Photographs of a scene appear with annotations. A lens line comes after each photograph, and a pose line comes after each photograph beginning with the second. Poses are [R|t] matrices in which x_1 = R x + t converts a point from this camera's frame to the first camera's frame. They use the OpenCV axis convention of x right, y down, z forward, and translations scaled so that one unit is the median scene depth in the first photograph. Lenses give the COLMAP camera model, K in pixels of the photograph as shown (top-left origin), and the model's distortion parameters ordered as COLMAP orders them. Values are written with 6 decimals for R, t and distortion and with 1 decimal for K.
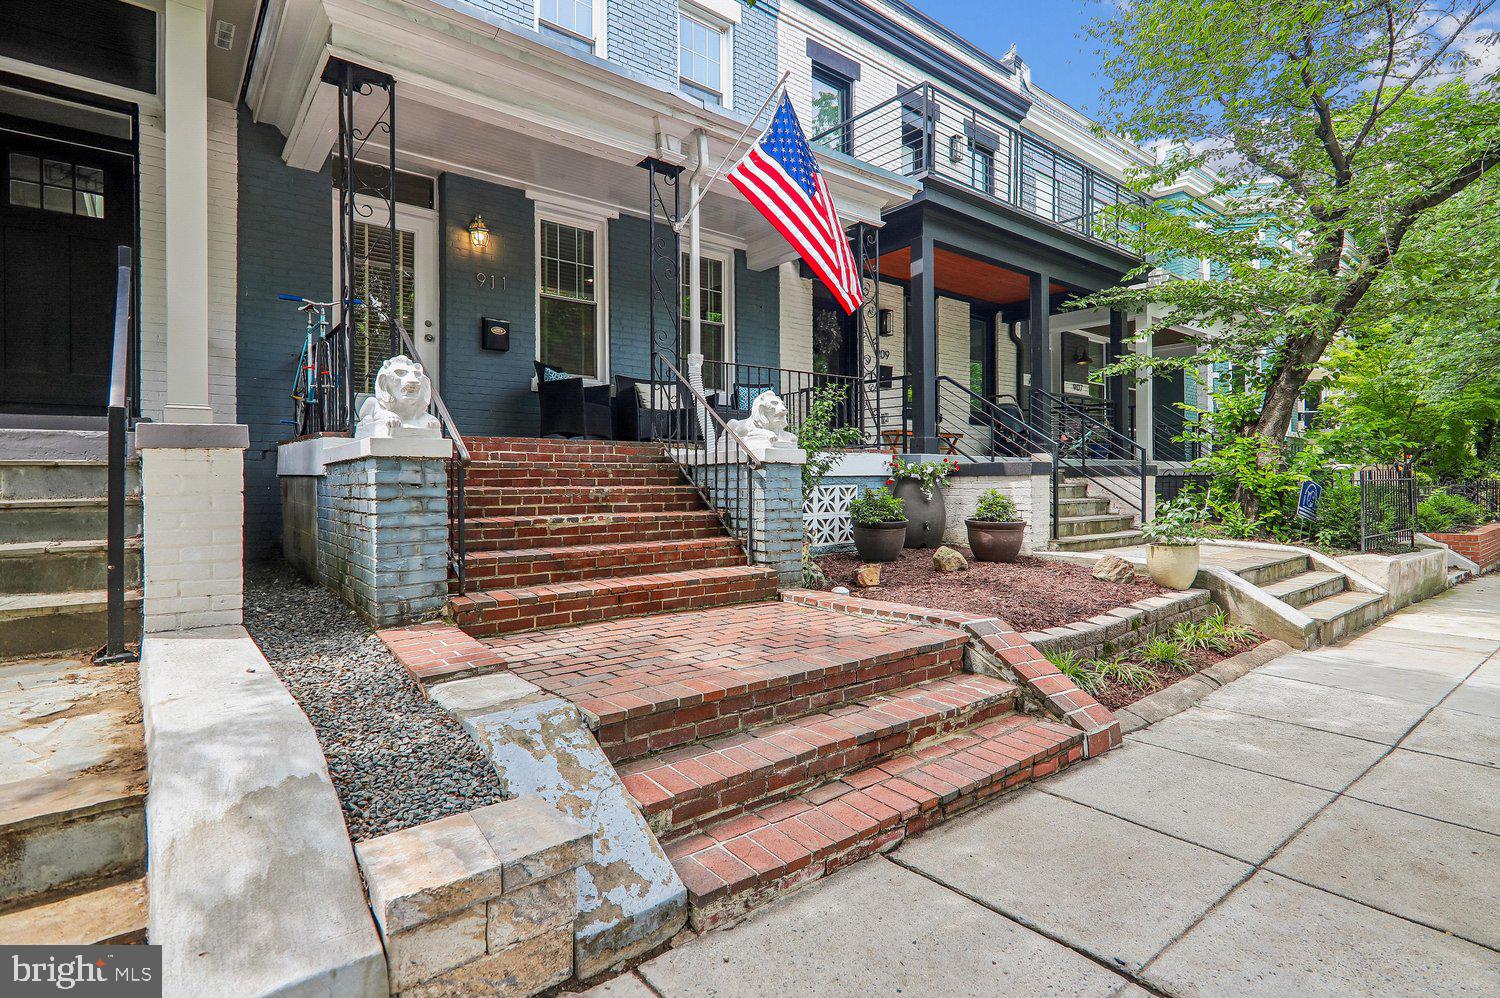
lens RADIAL K [[740.8, 0, 750.2], [0, 740.8, 490.3], [0, 0, 1]] dist [0.002503, 0.000277]
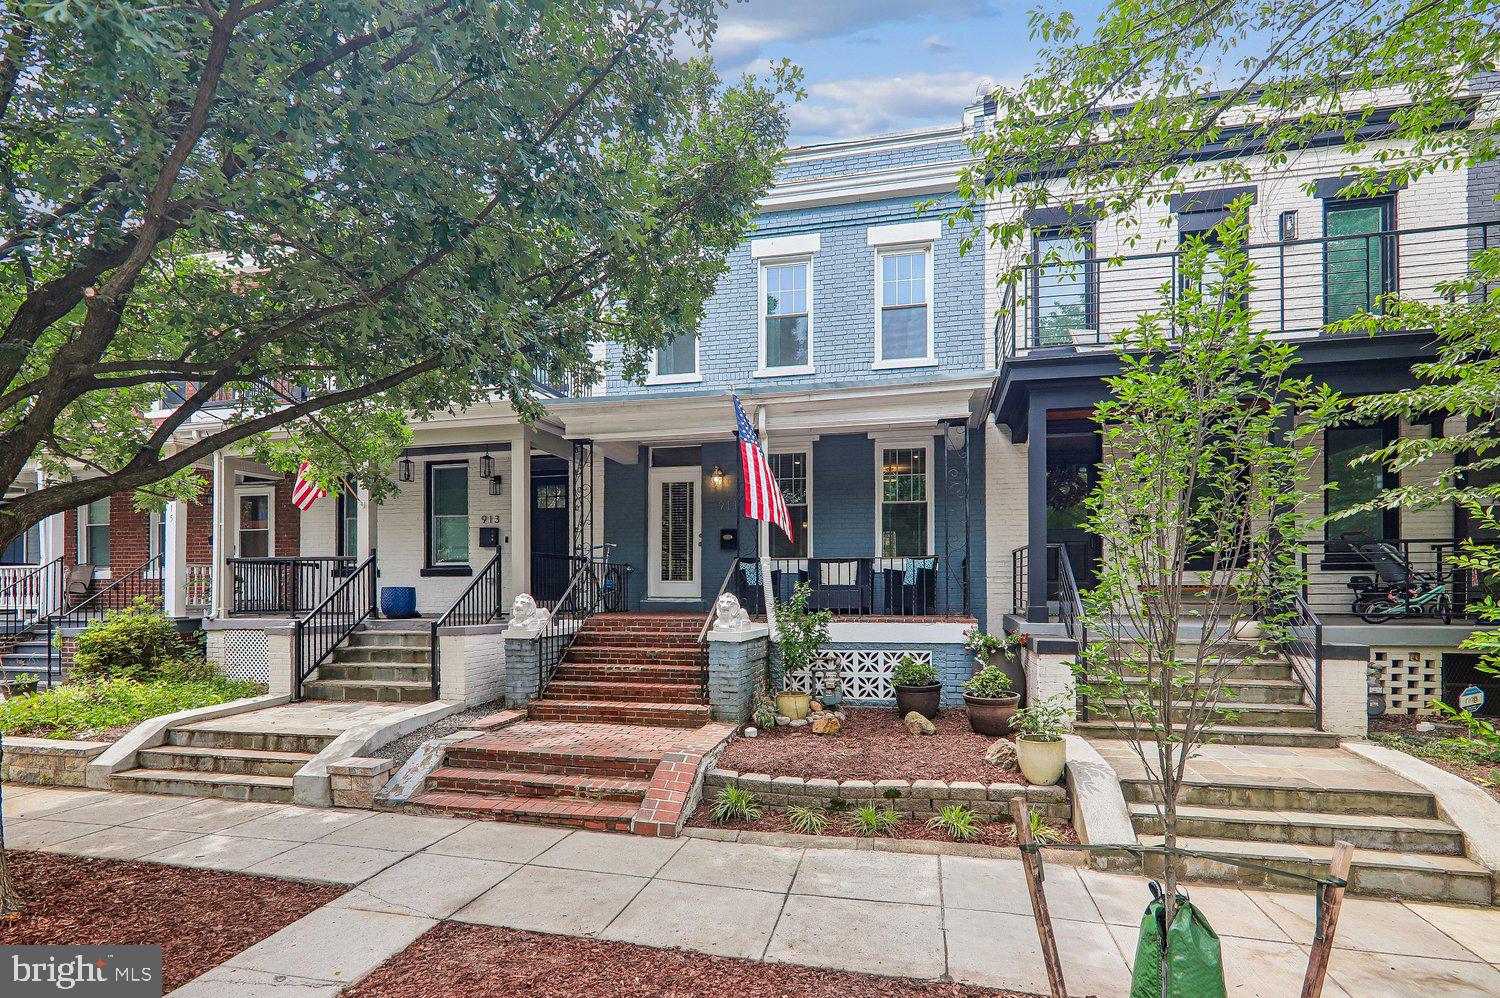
lens RADIAL K [[774.9, 0, 732.5], [0, 774.9, 584.1], [0, 0, 1]] dist [0.006023, 0.000448]
pose [[0.602294, -0.002126, -0.798272, 1.420428], [-0.007932, 0.999931, -0.008648, -0.149828], [0.798235, 0.011541, 0.602235, 0.045840]]
